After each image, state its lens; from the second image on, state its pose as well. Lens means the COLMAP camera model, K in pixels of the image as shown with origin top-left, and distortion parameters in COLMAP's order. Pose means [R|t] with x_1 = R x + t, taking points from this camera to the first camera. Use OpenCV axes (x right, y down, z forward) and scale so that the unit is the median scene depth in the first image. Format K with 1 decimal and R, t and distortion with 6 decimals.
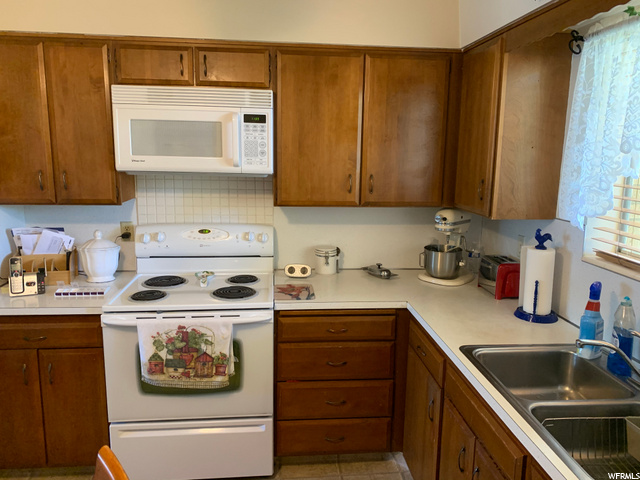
lens RADIAL K [[484.7, 0, 321.6], [0, 484.7, 226.1], [0, 0, 1]] dist [0.011312, -0.002137]
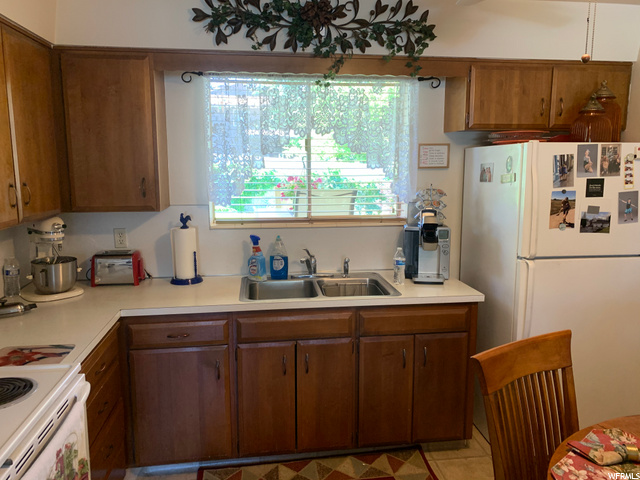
lens RADIAL K [[484.7, 0, 321.6], [0, 484.7, 226.1], [0, 0, 1]] dist [0.011312, -0.002137]
pose [[-0.048961, -0.147664, 0.987825, -0.766009], [0.150342, 0.976653, 0.153446, -0.093107], [-0.987421, 0.156024, -0.025618, 0.605862]]
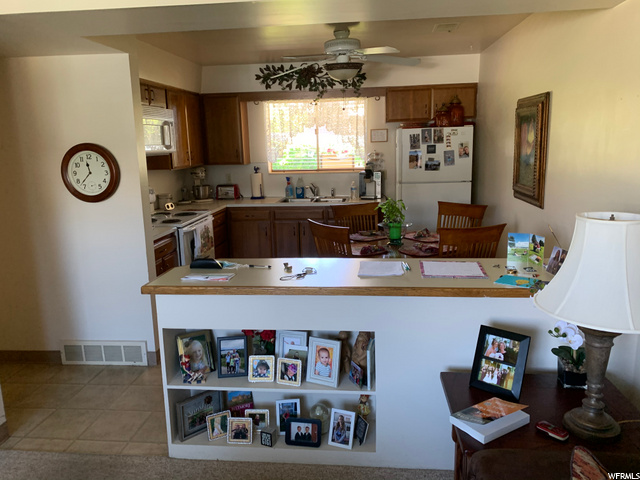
lens RADIAL K [[484.7, 0, 321.6], [0, 484.7, 226.1], [0, 0, 1]] dist [0.011312, -0.002137]
pose [[0.194585, -0.192689, 0.961773, -1.993017], [0.179178, 0.971000, 0.158286, -0.028487], [-0.964382, 0.141529, 0.223468, 0.054609]]
